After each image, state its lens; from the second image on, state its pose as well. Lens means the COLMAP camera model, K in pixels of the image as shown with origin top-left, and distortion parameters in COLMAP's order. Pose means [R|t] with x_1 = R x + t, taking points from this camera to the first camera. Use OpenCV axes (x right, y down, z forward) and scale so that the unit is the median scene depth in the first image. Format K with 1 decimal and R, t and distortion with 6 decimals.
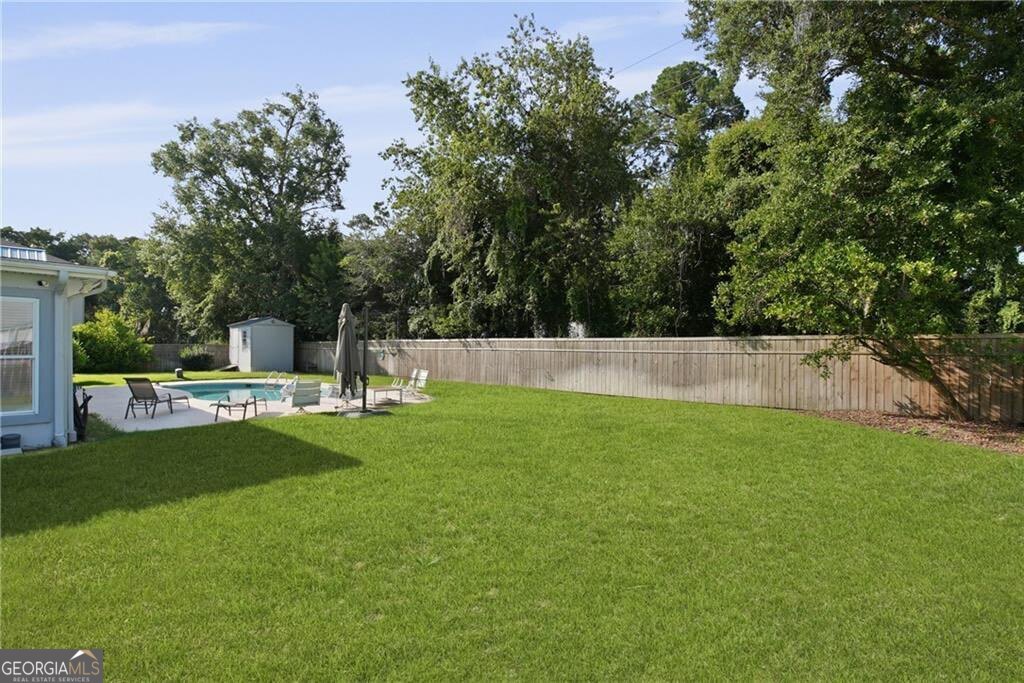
lens RADIAL K [[465.6, 0, 505.0], [0, 465.6, 347.0], [0, 0, 1]] dist [-0.047094, 0.007506]
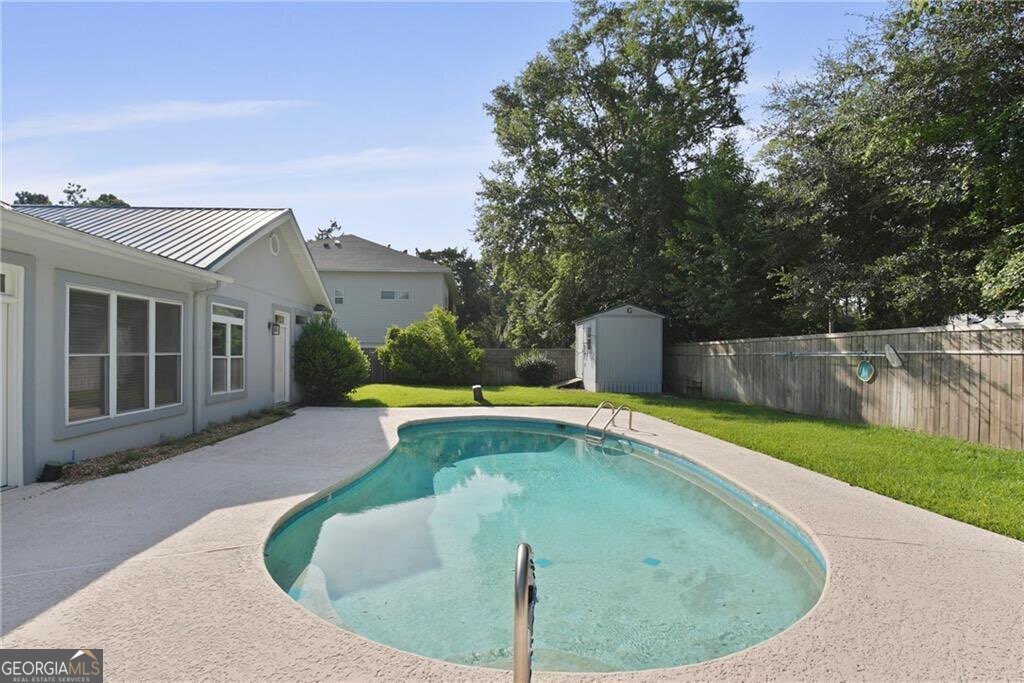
lens RADIAL K [[483.1, 0, 506.7], [0, 483.1, 343.9], [0, 0, 1]] dist [-0.031753, -0.000310]
pose [[0.711201, -0.014899, -0.702831, -0.168025], [-0.002206, 0.999723, -0.023424, 0.004654], [0.702986, 0.018210, 0.710971, 0.425160]]
